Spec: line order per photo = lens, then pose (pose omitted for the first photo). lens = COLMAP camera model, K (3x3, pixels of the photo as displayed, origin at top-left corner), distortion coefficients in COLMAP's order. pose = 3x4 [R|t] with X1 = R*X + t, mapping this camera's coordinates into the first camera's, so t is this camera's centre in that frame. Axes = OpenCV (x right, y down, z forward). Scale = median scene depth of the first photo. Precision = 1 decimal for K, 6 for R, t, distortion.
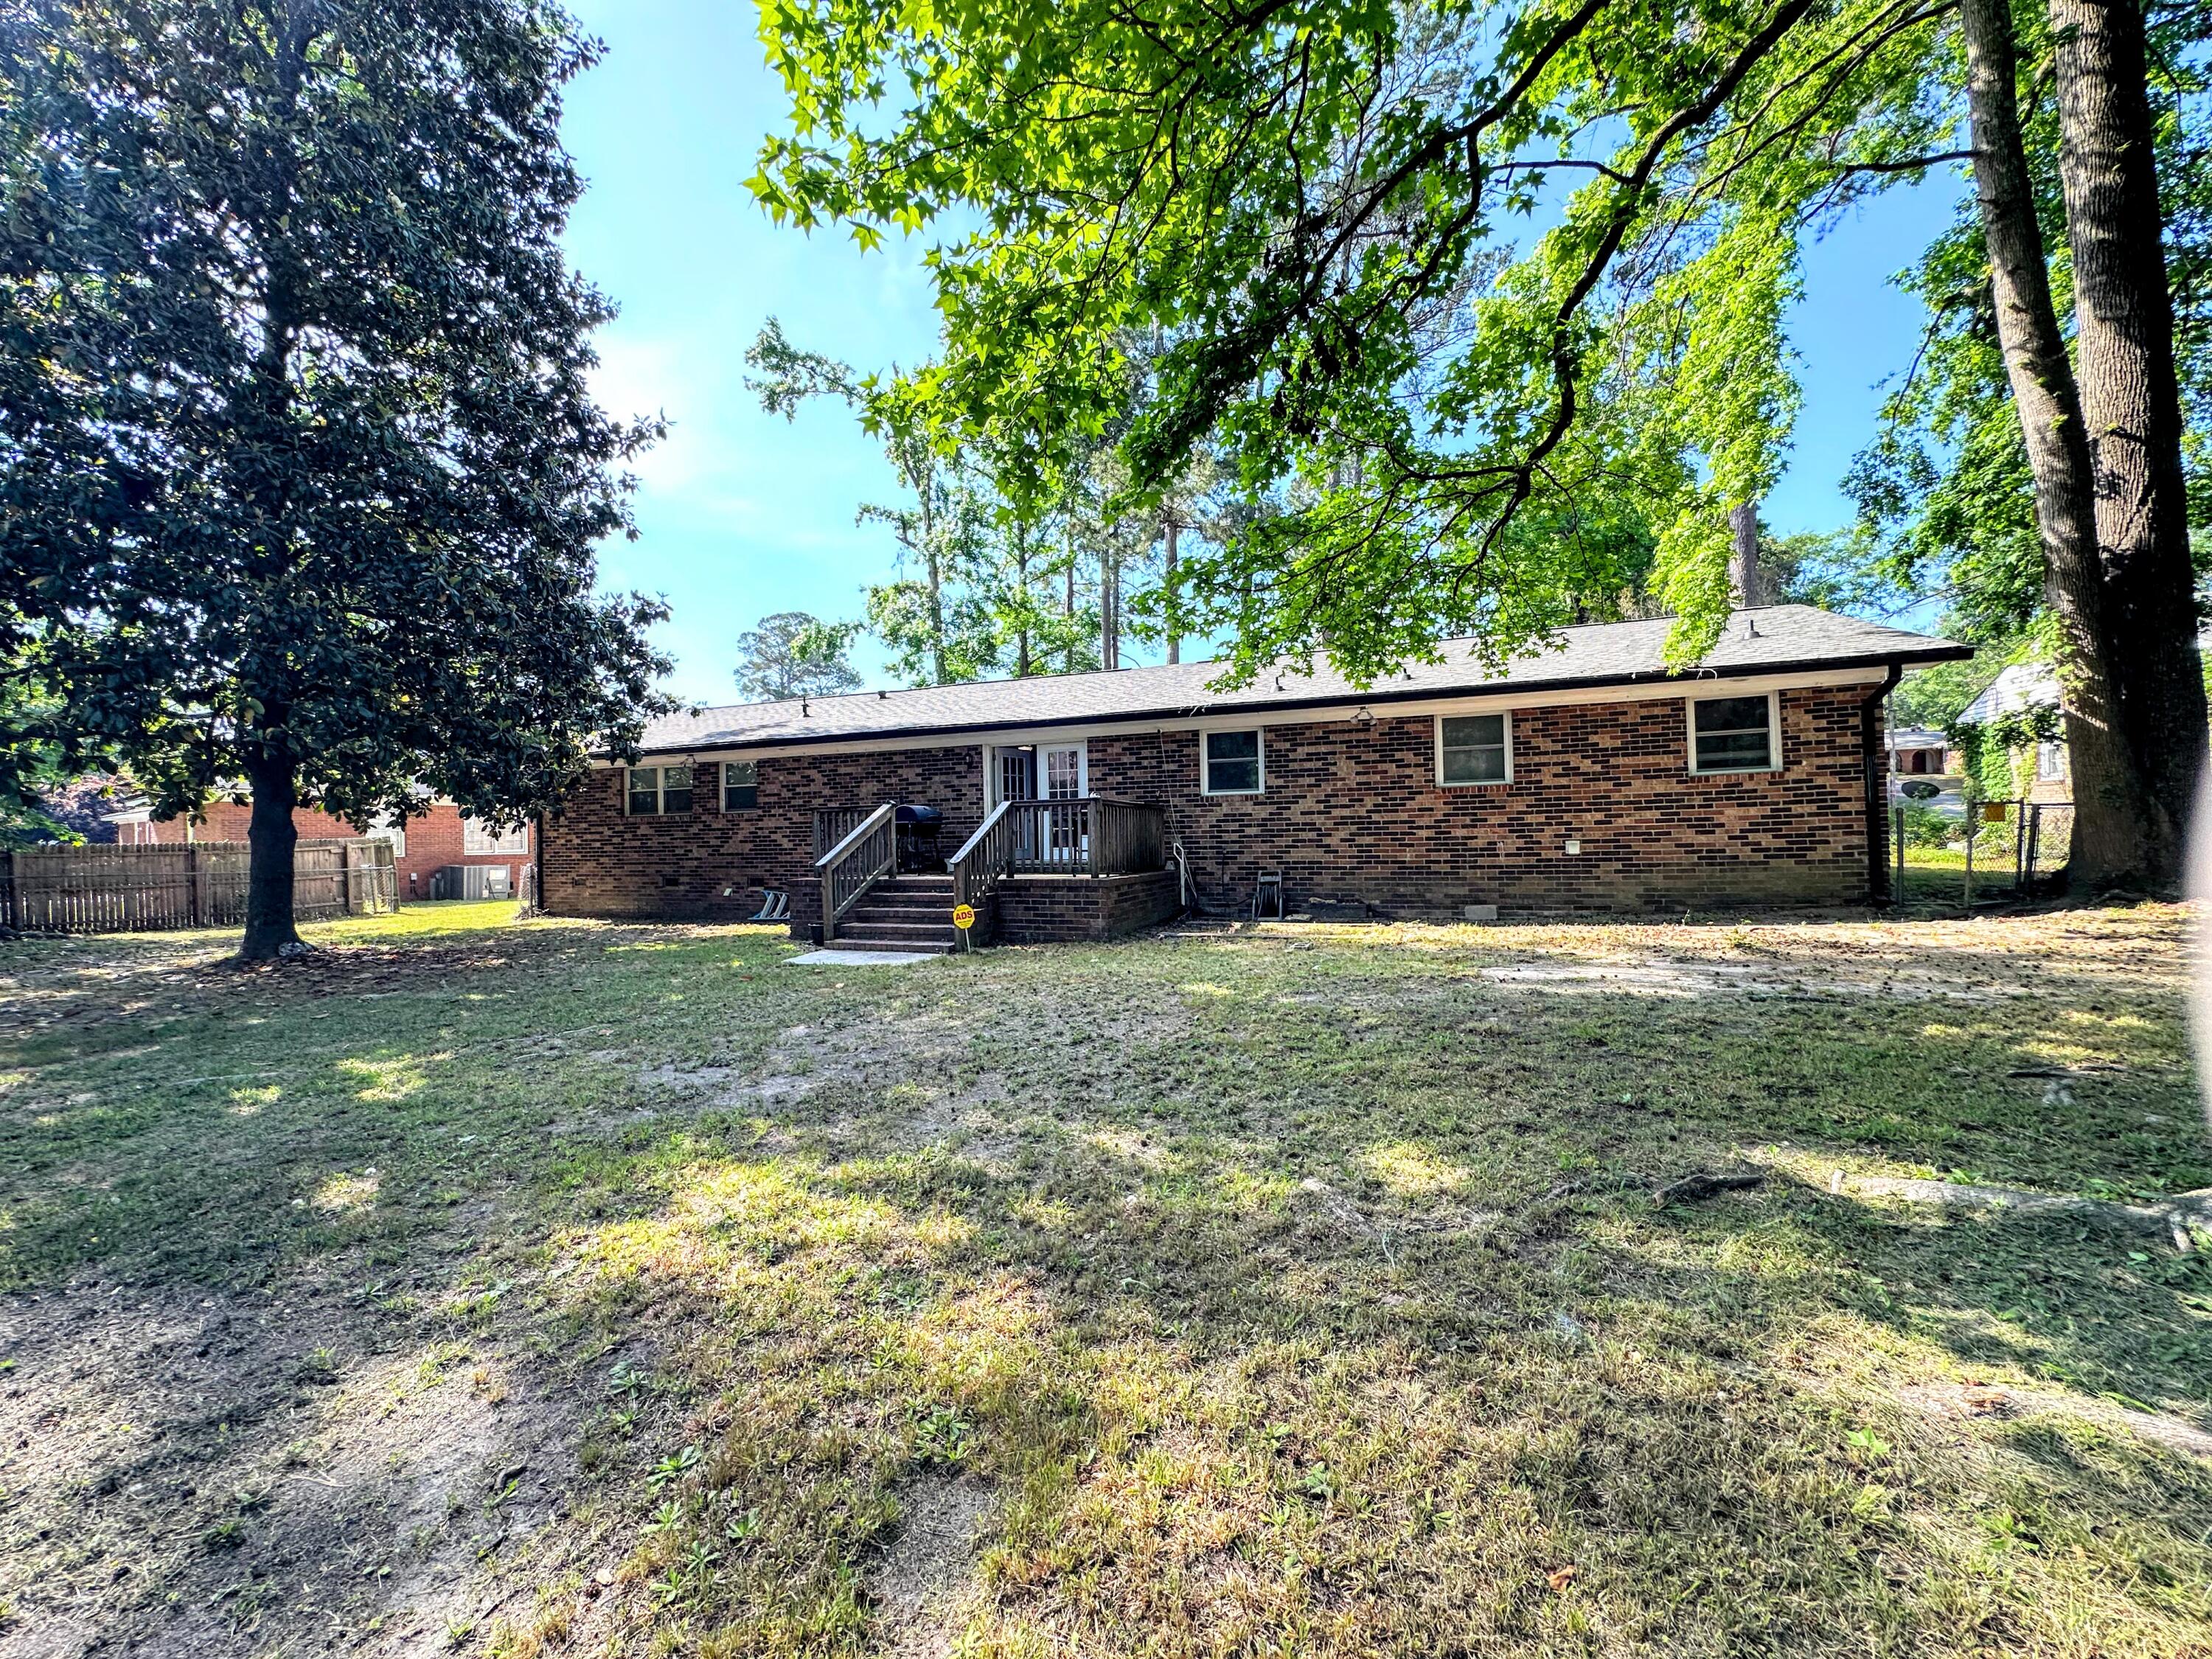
lens RADIAL K [[885.2, 0, 1099.8], [0, 885.2, 832.5], [0, 0, 1]] dist [-0.009782, 0.002009]
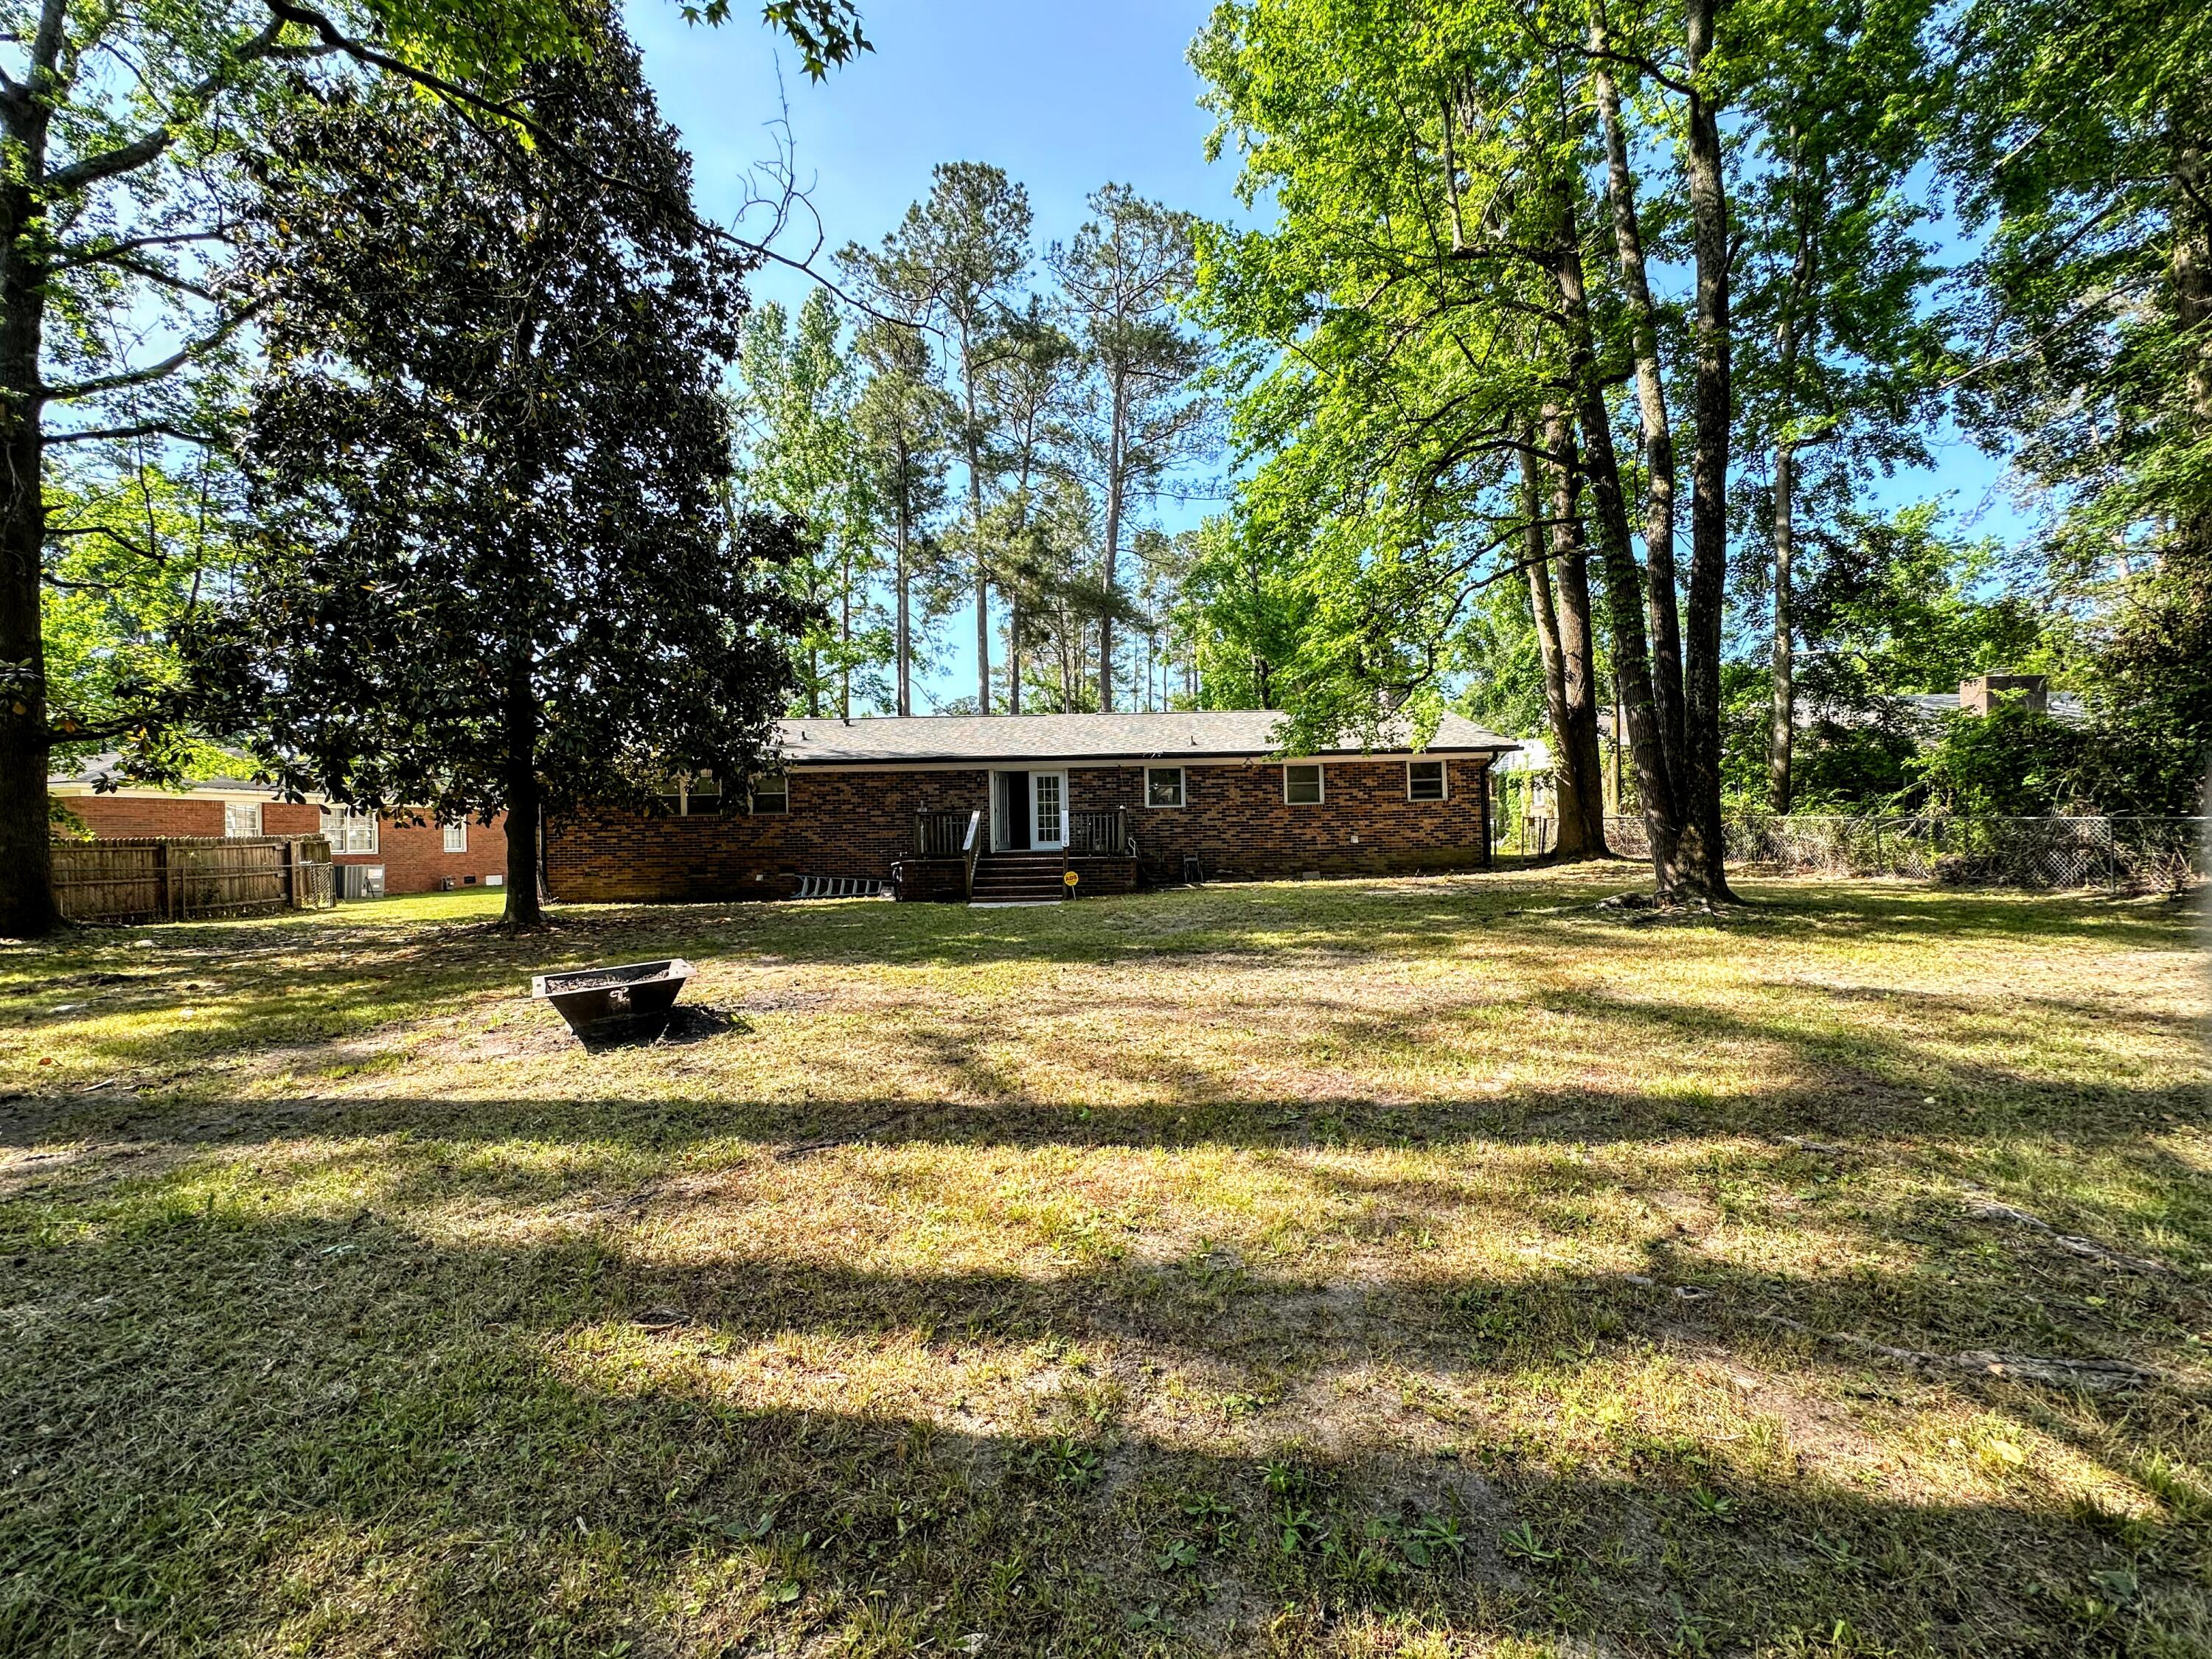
lens RADIAL K [[885.2, 0, 1110.1], [0, 885.2, 825.0], [0, 0, 1]] dist [-0.009782, 0.002009]
pose [[0.925546, 0.008257, 0.378544, -0.685956], [-0.001397, 0.999830, -0.018391, 0.022931], [-0.378632, 0.016493, 0.925400, -0.554750]]
